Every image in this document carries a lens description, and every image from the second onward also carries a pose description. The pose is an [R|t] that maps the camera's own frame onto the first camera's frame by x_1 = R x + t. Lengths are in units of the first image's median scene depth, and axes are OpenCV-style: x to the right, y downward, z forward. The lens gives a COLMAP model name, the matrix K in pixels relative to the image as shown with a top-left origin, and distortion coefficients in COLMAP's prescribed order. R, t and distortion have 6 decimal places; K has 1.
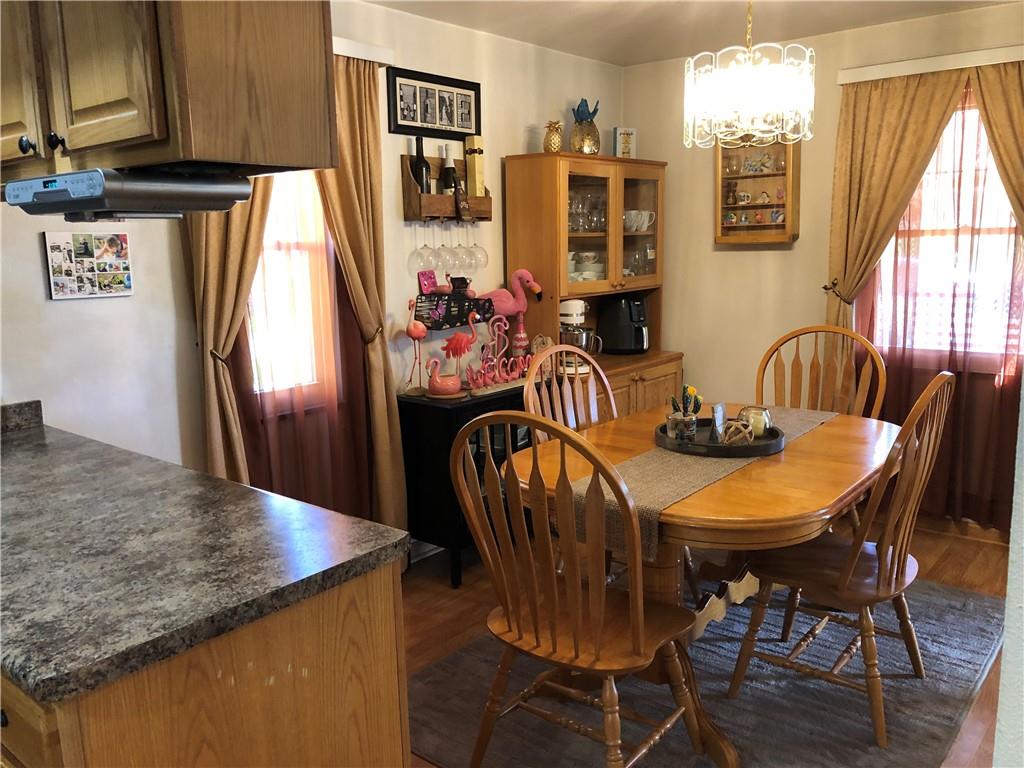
lens RADIAL K [[839.7, 0, 506.8], [0, 839.7, 382.8], [0, 0, 1]] dist [0.052080, -0.089005]
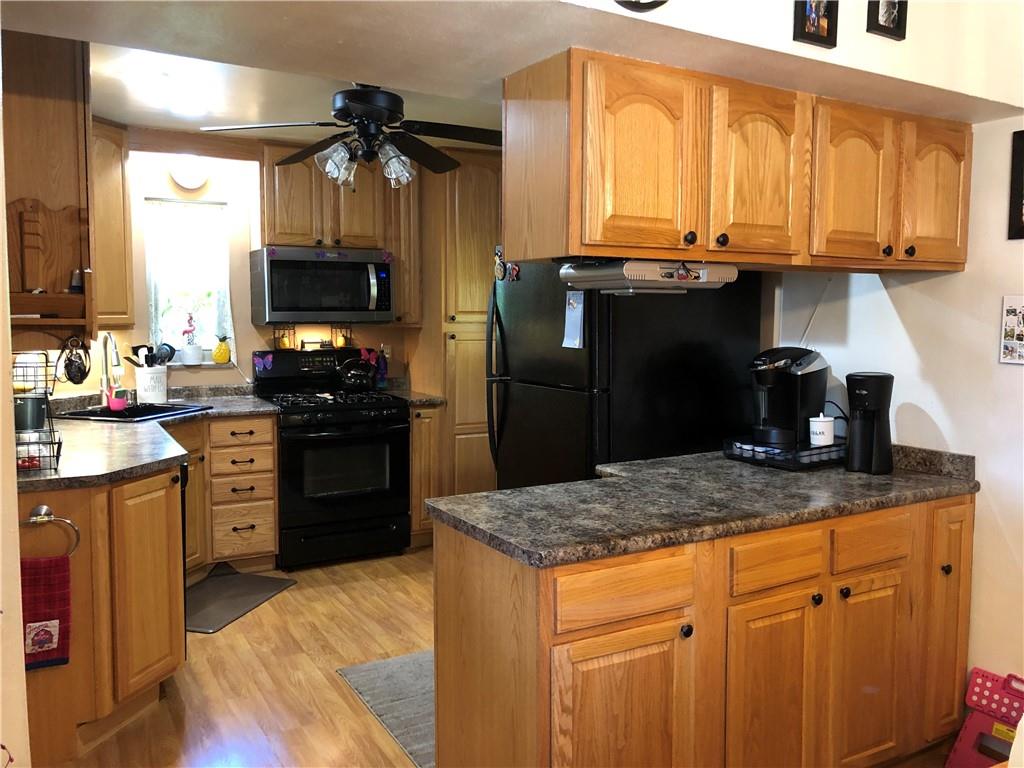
lens RADIAL K [[839.7, 0, 506.8], [0, 839.7, 382.8], [0, 0, 1]] dist [0.052080, -0.089005]
pose [[-0.354945, 0.103749, -0.929113, 0.409693], [-0.152514, 0.974084, 0.167035, -0.103891], [0.922363, 0.200991, -0.329923, 0.540881]]
